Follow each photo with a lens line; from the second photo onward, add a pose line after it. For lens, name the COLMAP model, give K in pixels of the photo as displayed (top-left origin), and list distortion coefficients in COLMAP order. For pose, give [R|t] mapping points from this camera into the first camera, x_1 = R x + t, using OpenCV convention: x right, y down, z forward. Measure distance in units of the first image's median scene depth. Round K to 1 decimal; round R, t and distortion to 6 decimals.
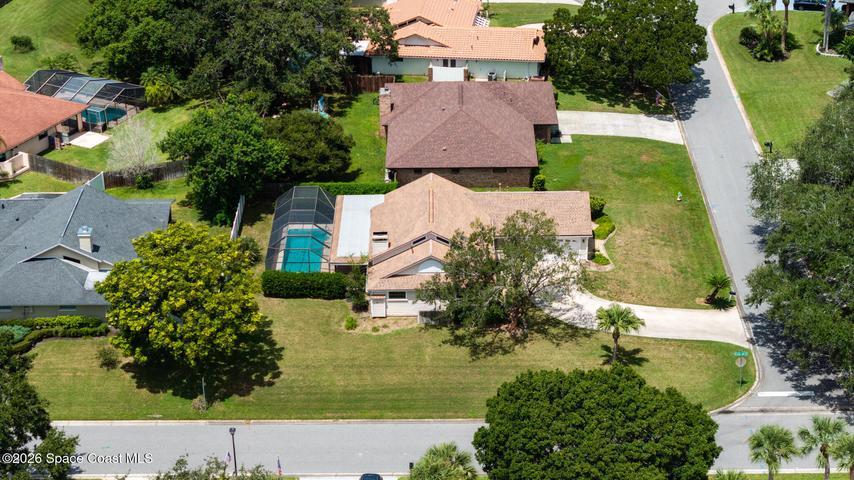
lens RADIAL K [[1714.6, 0, 427.0], [0, 1714.6, 240.0], [0, 0, 1]] dist [-0.238129, 1.895341]
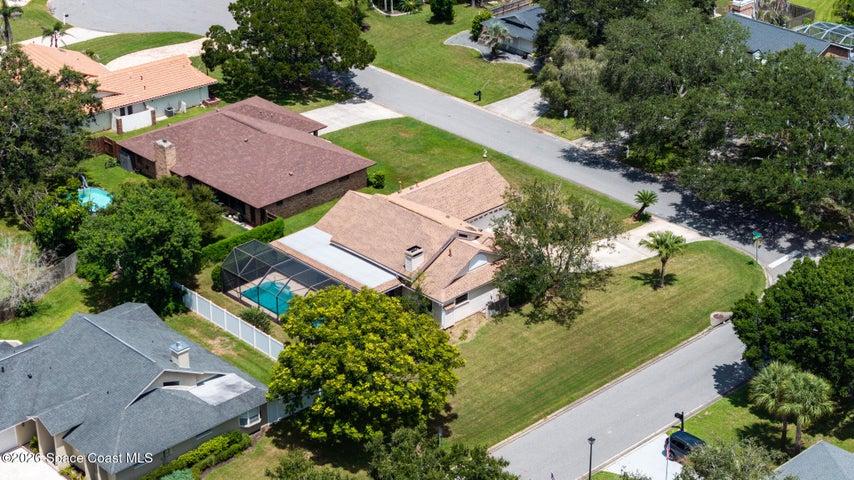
lens RADIAL K [[1714.6, 0, 427.0], [0, 1714.6, 240.0], [0, 0, 1]] dist [-0.238129, 1.895341]
pose [[0.724324, -0.302158, 0.619722, -0.602383], [0.309097, 0.945773, 0.099861, -0.099927], [-0.616290, 0.119222, 0.778442, 0.217956]]
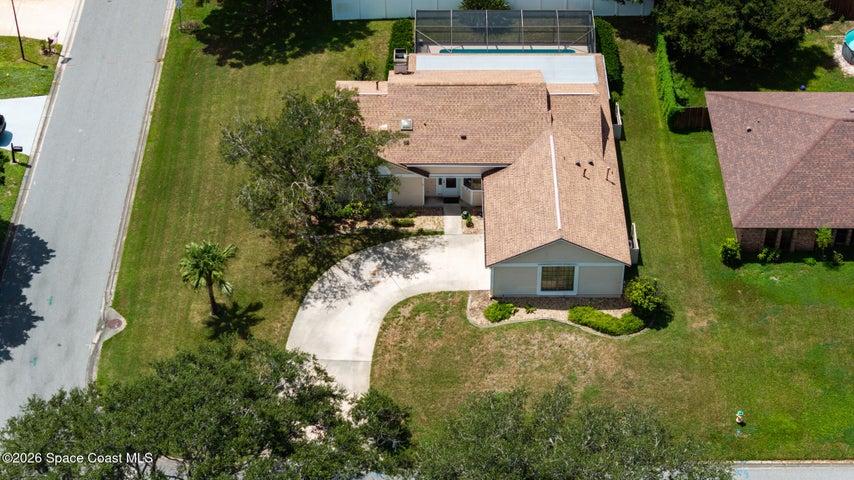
lens RADIAL K [[1714.6, 0, 427.0], [0, 1714.6, 240.0], [0, 0, 1]] dist [-0.238129, 1.895341]
pose [[0.005308, 0.653748, -0.756693, 0.603778], [-0.445838, 0.678881, 0.583394, -0.396117], [0.895098, 0.334266, 0.295070, 0.768703]]
